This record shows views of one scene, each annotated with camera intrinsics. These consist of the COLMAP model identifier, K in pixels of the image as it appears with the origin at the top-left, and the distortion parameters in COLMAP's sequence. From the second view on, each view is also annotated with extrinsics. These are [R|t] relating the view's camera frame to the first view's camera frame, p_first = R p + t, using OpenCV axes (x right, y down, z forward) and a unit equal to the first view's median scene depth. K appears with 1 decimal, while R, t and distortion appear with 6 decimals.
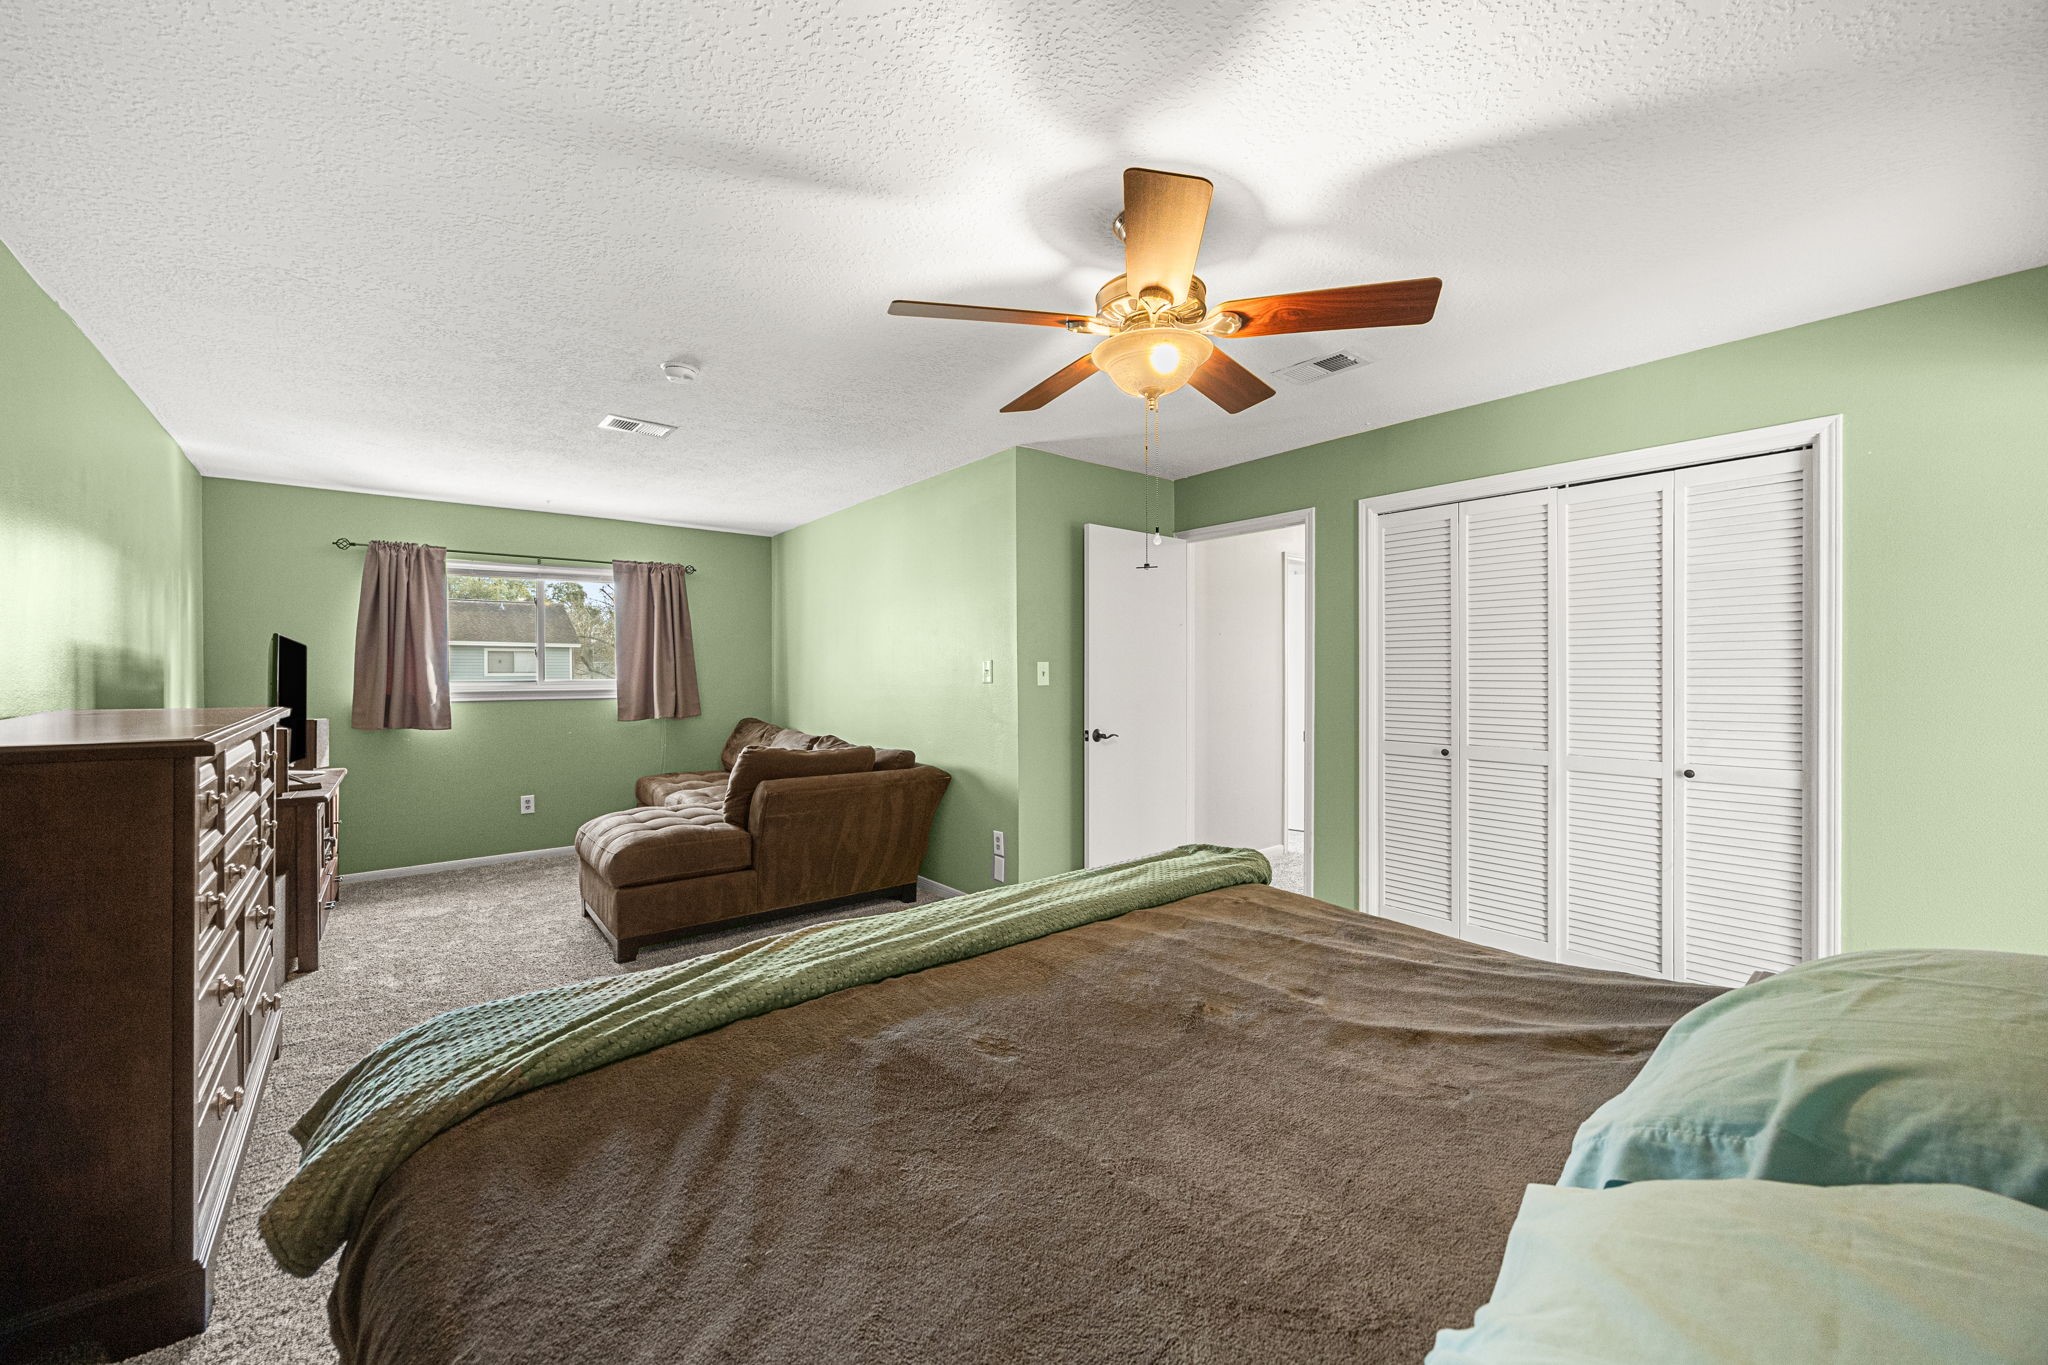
lens RADIAL K [[768.7, 0, 1016.3], [0, 768.7, 682.8], [0, 0, 1]] dist [-0.003319, -0.000115]
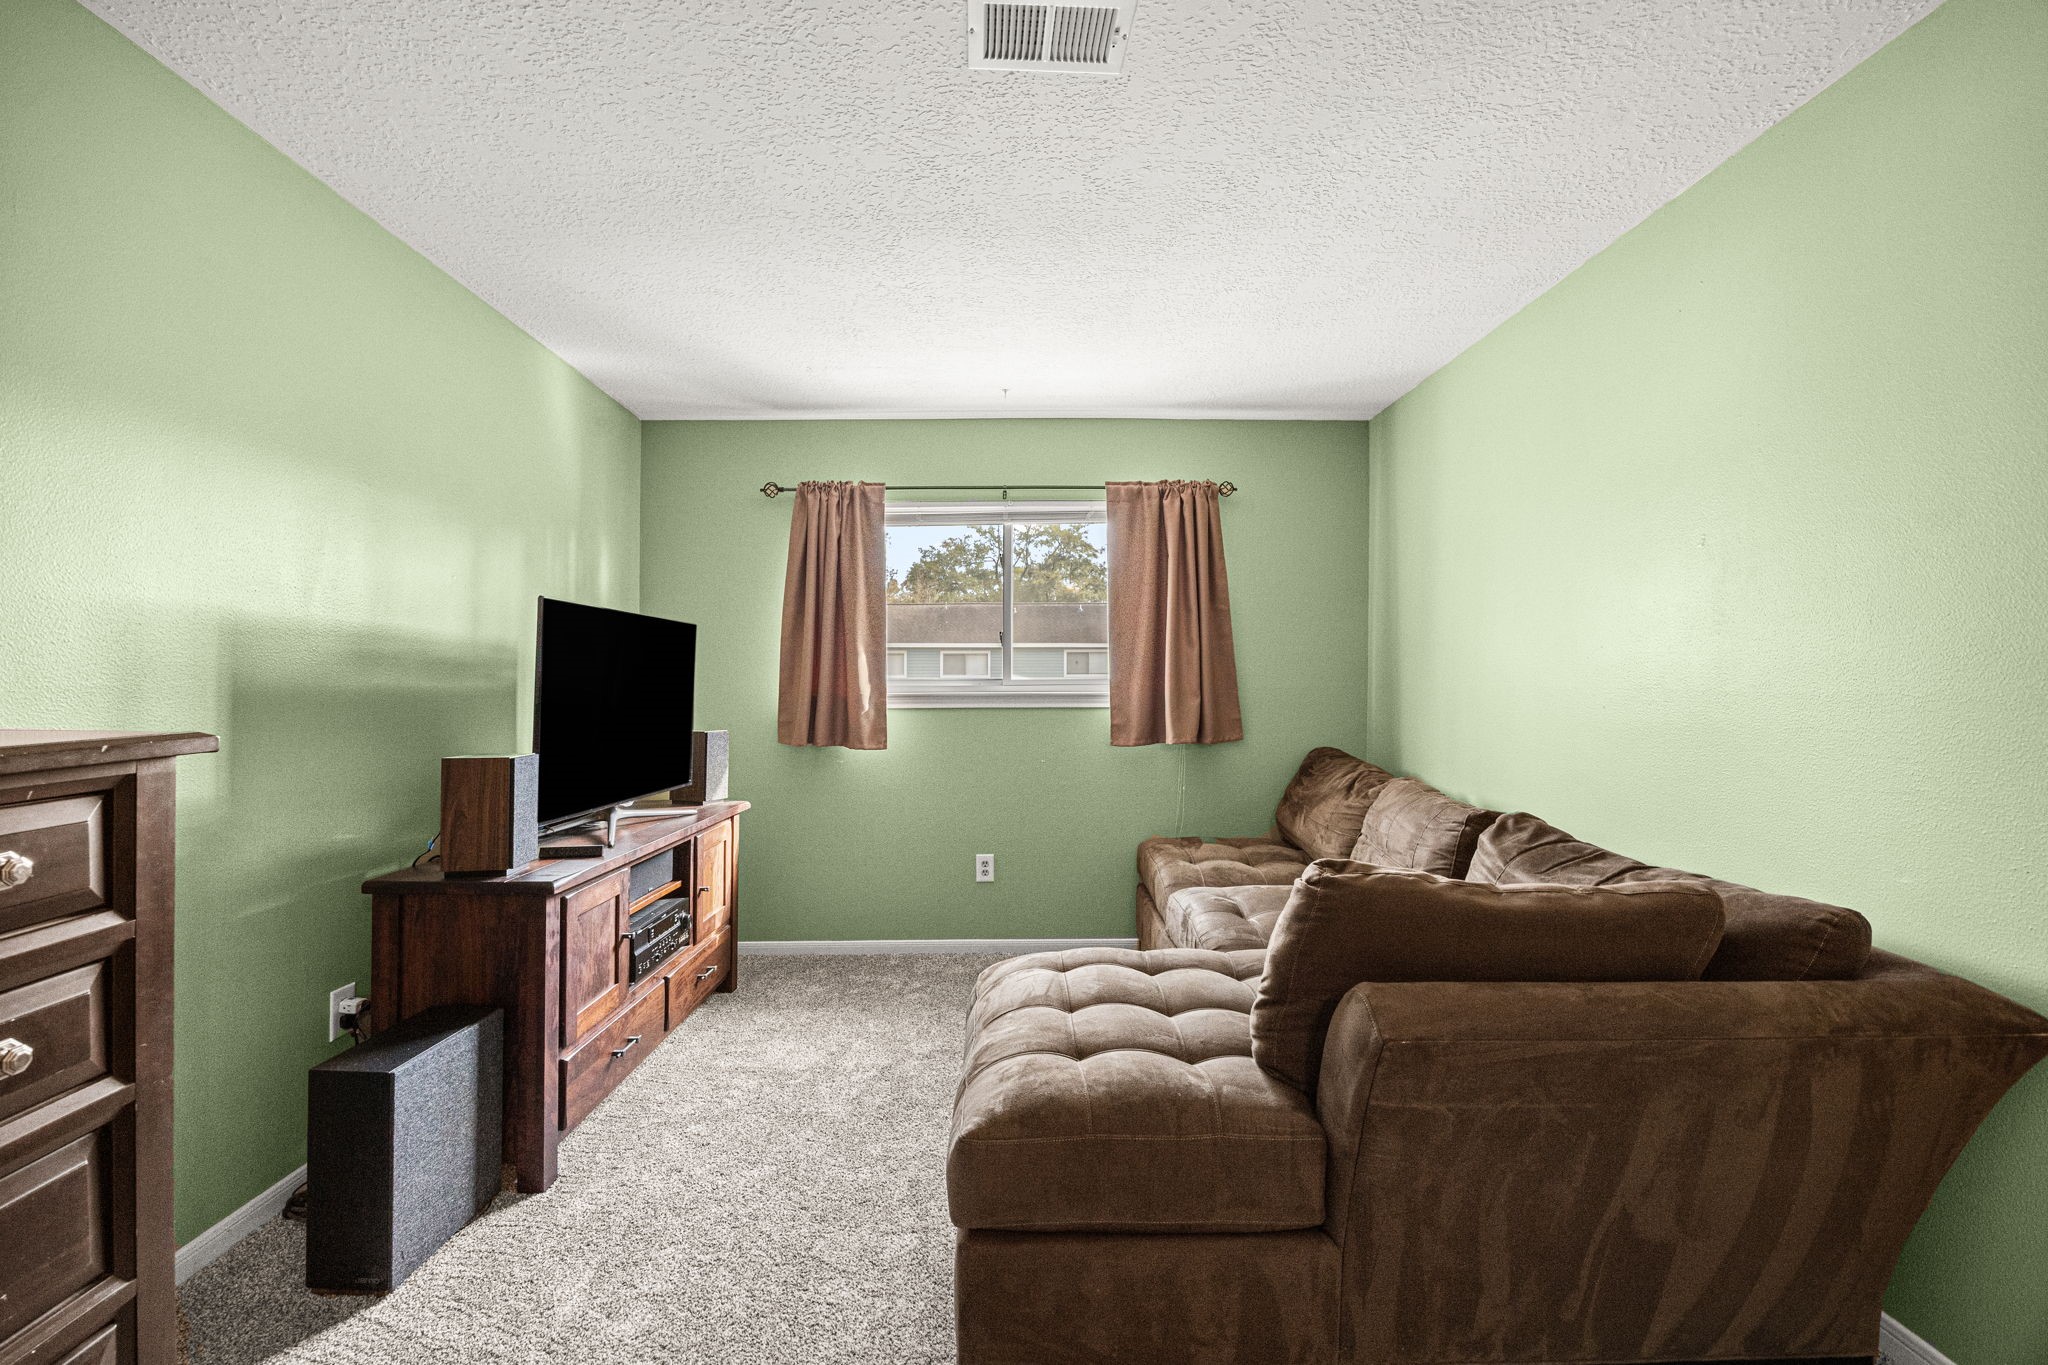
lens RADIAL K [[882.3, 0, 1012.5], [0, 882.3, 687.1], [0, 0, 1]] dist [-0.012324, -0.000250]
pose [[0.778866, 0.009403, -0.627119, -0.161970], [-0.008799, 0.999953, 0.004065, 0.001182], [0.627128, 0.002352, 0.778913, 0.467585]]
